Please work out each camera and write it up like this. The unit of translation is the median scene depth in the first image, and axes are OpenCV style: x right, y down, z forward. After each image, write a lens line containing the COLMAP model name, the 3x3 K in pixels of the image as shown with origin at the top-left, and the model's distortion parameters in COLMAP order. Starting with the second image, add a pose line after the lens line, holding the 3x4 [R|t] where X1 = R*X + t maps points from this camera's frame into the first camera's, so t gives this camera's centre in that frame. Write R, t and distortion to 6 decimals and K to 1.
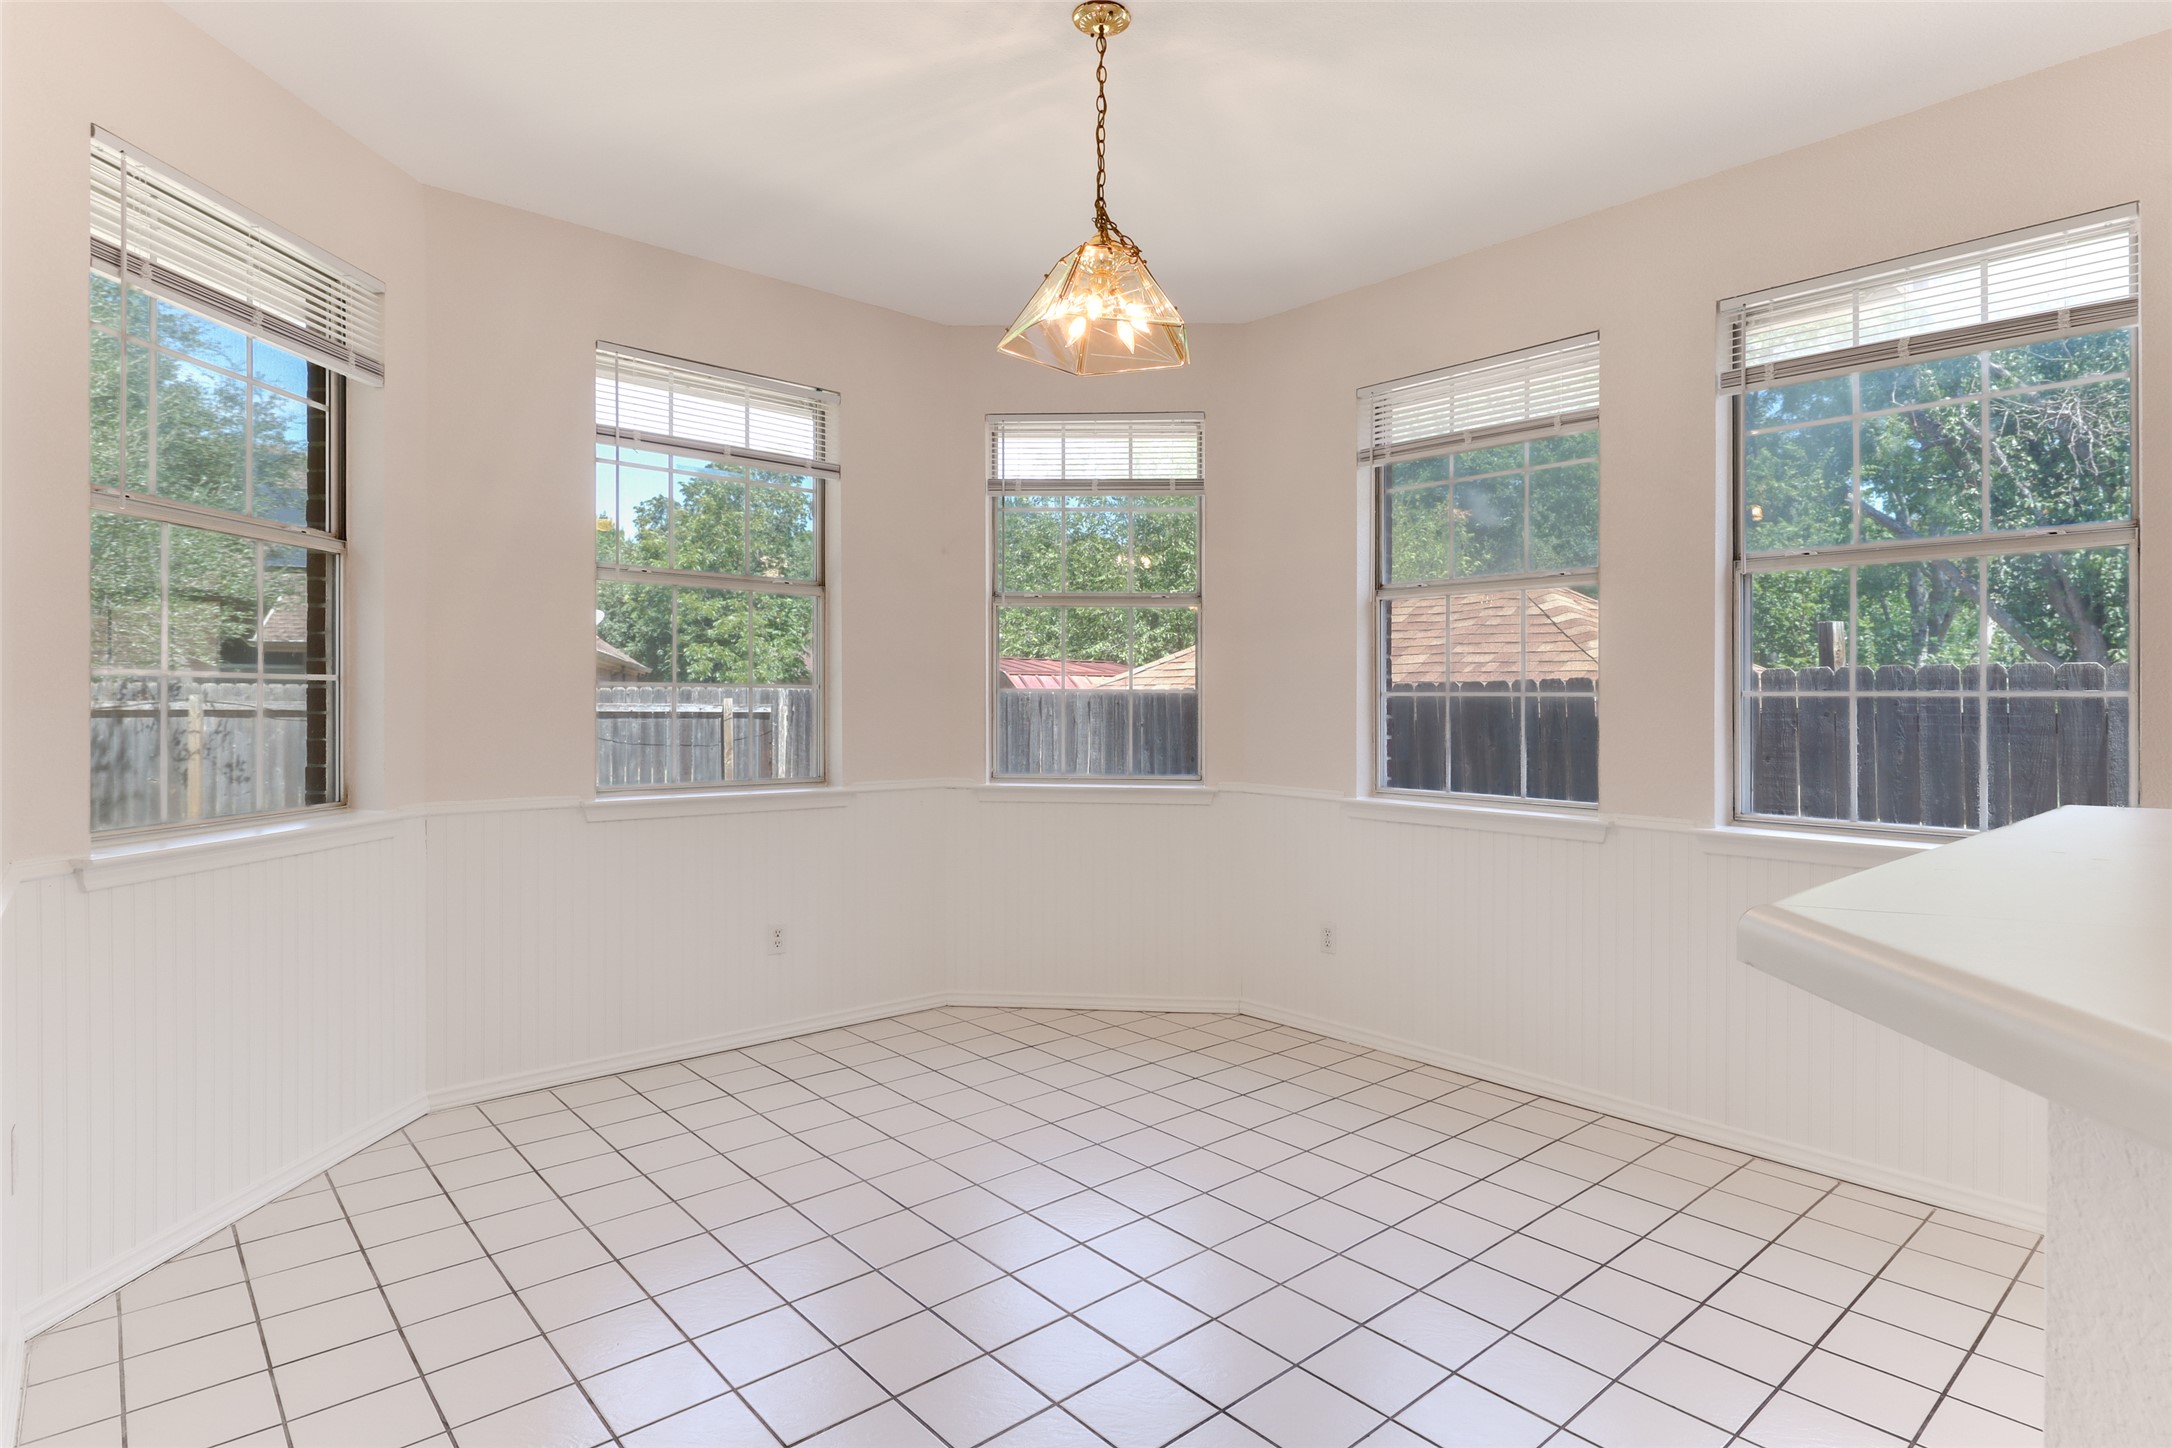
lens RADIAL K [[1120.9, 0, 1094.6], [0, 1120.9, 711.9], [0, 0, 1]] dist [0.006325, 0.000432]
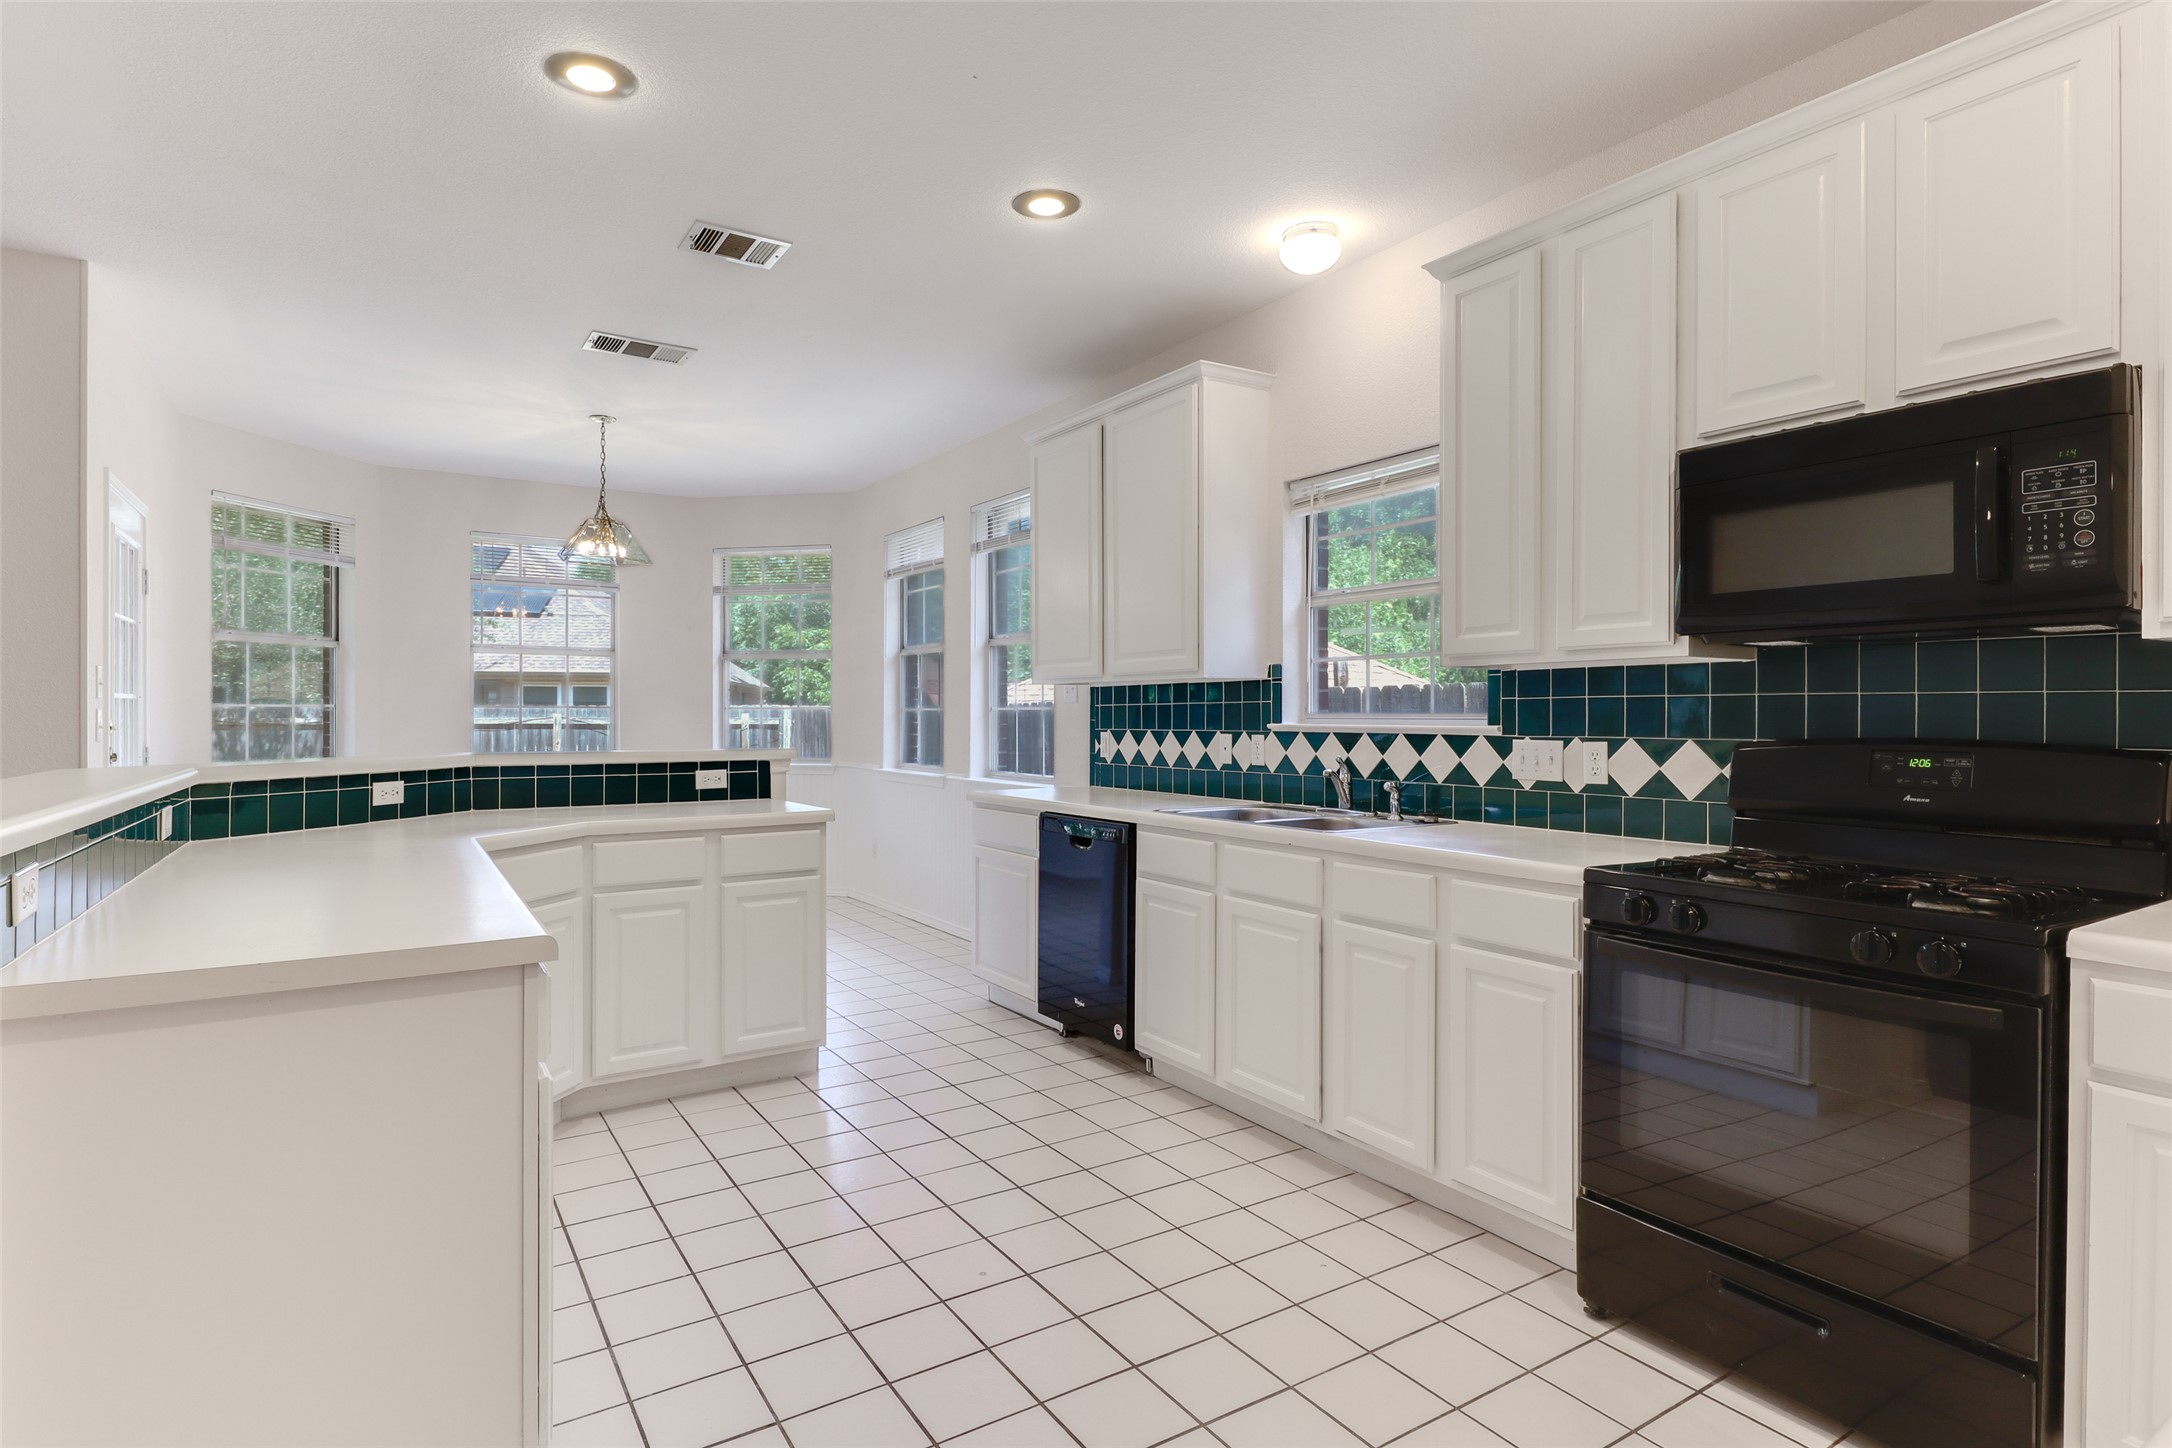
lens RADIAL K [[1120.9, 0, 1080.2], [0, 1120.9, 720.0], [0, 0, 1]] dist [0.006325, 0.000432]
pose [[0.985706, -0.005275, -0.168393, 0.383932], [0.004554, 0.999979, -0.004671, 0.004312], [0.168415, 0.003838, 0.985709, -0.307096]]
